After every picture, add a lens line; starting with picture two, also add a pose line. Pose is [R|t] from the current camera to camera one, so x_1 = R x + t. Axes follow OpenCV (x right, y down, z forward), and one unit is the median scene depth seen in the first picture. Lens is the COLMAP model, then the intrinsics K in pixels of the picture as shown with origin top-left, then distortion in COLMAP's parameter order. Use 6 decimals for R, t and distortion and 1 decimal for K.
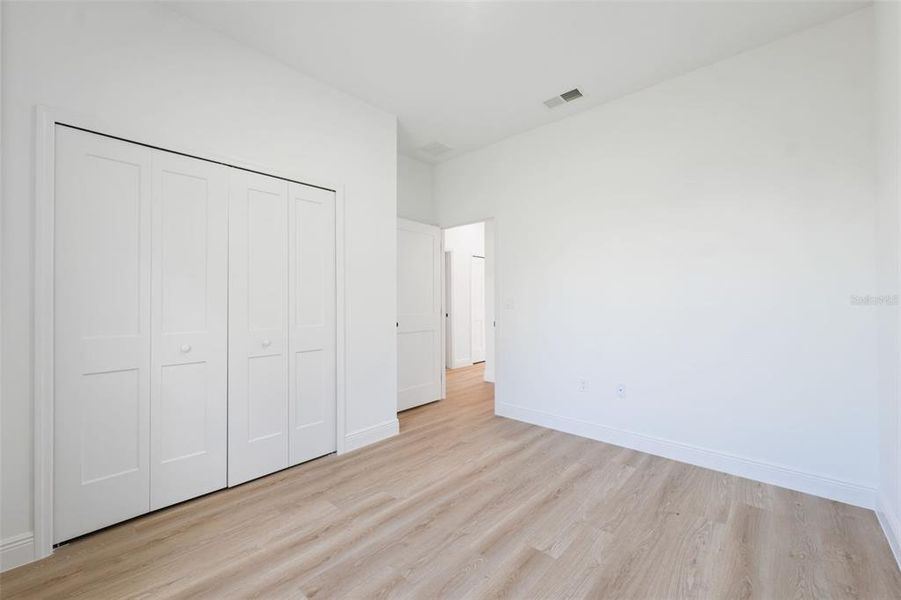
lens RADIAL K [[367.9, 0, 444.5], [0, 367.9, 301.9], [0, 0, 1]] dist [0.001272, 0.000016]
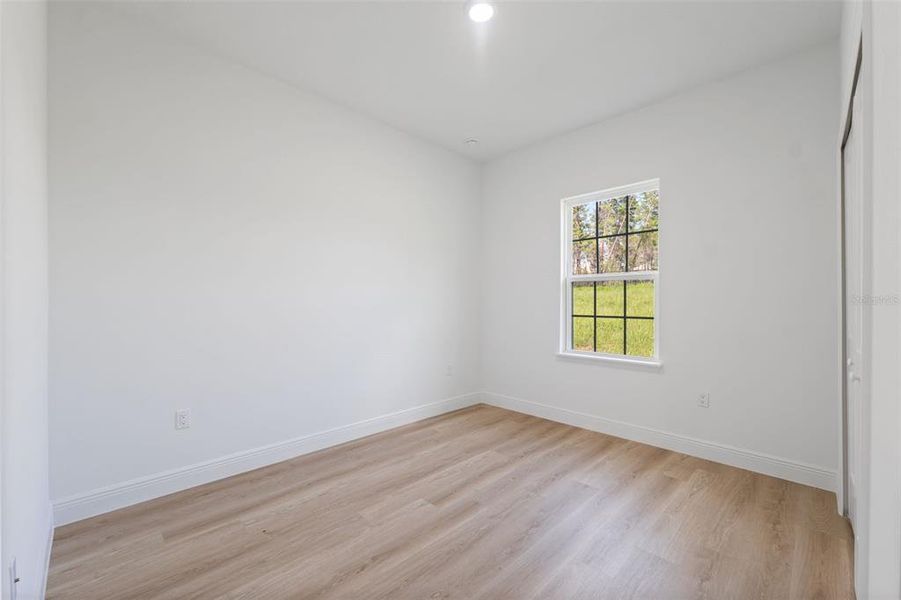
lens RADIAL K [[367.9, 0, 444.5], [0, 367.9, 301.9], [0, 0, 1]] dist [0.001272, 0.000016]
pose [[-0.998815, 0.004489, 0.048450, 0.132007], [0.004368, 0.999987, -0.002606, -0.004107], [-0.048462, -0.002391, -0.998822, 1.997376]]
